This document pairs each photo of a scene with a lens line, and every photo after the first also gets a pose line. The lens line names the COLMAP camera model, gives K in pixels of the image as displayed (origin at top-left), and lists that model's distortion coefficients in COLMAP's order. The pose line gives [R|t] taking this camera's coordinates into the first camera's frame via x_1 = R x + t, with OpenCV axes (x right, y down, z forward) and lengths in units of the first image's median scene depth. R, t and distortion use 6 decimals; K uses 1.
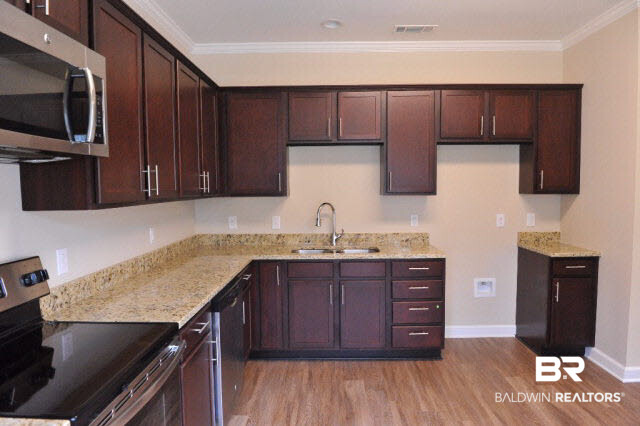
lens RADIAL K [[442.7, 0, 320.9], [0, 442.7, 217.4], [0, 0, 1]] dist [-0.002833, -0.000330]
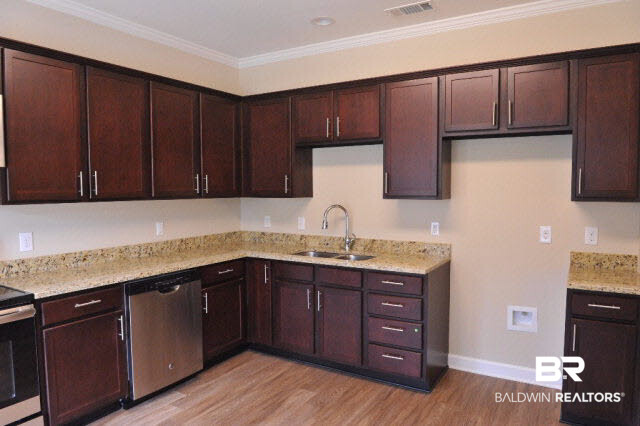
lens RADIAL K [[457.0, 0, 321.3], [0, 457.0, 212.3], [0, 0, 1]] dist [-0.009897, -0.010056]
pose [[0.857129, 0.035032, -0.513909, 0.496832], [-0.040059, 0.999196, 0.001300, -0.017467], [0.513541, 0.019472, 0.857844, 0.131386]]
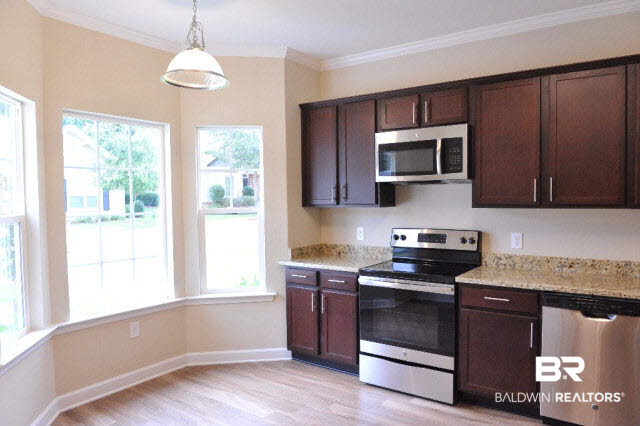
lens RADIAL K [[457.0, 0, 321.3], [0, 457.0, 212.3], [0, 0, 1]] dist [-0.009897, -0.010056]
pose [[-0.558059, 0.041481, -0.828764, 0.634086], [-0.044421, 0.995824, 0.079754, -0.056424], [0.828611, 0.081321, -0.553887, 0.698856]]
